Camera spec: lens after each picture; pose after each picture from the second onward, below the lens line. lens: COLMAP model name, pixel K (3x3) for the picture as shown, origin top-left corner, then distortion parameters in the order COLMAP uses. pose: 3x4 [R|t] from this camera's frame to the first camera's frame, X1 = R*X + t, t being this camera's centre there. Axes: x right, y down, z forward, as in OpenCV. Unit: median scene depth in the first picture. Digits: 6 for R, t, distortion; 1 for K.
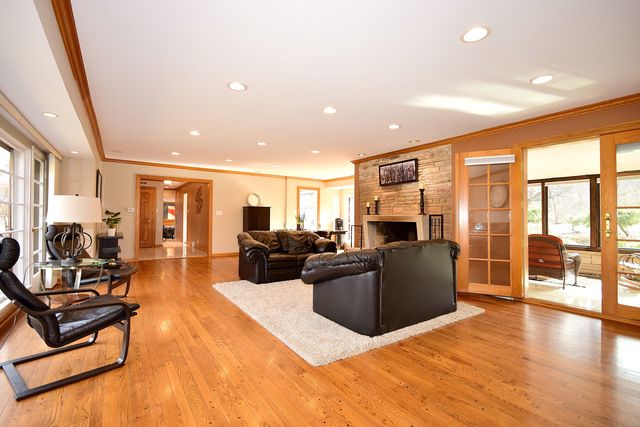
lens RADIAL K [[307.2, 0, 321.9], [0, 307.2, 214.5], [0, 0, 1]] dist [0.000522, 0.000202]
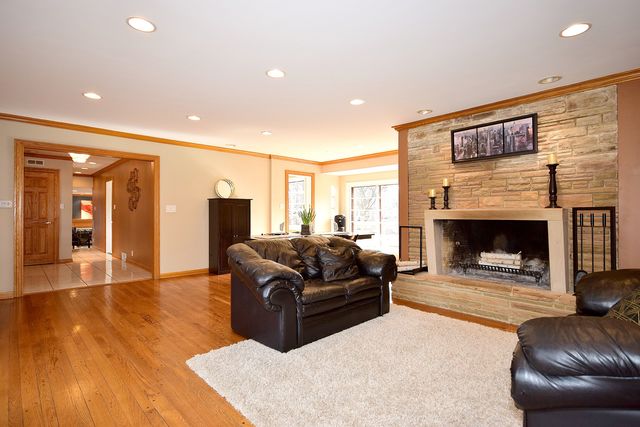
lens RADIAL K [[326.5, 0, 316.7], [0, 326.5, 212.2], [0, 0, 1]] dist [0.019334, 0.000136]
pose [[0.987923, -0.009791, 0.154636, -0.159631], [0.009003, 0.999943, 0.005798, 0.000954], [-0.154684, -0.004336, 0.987954, 0.321449]]
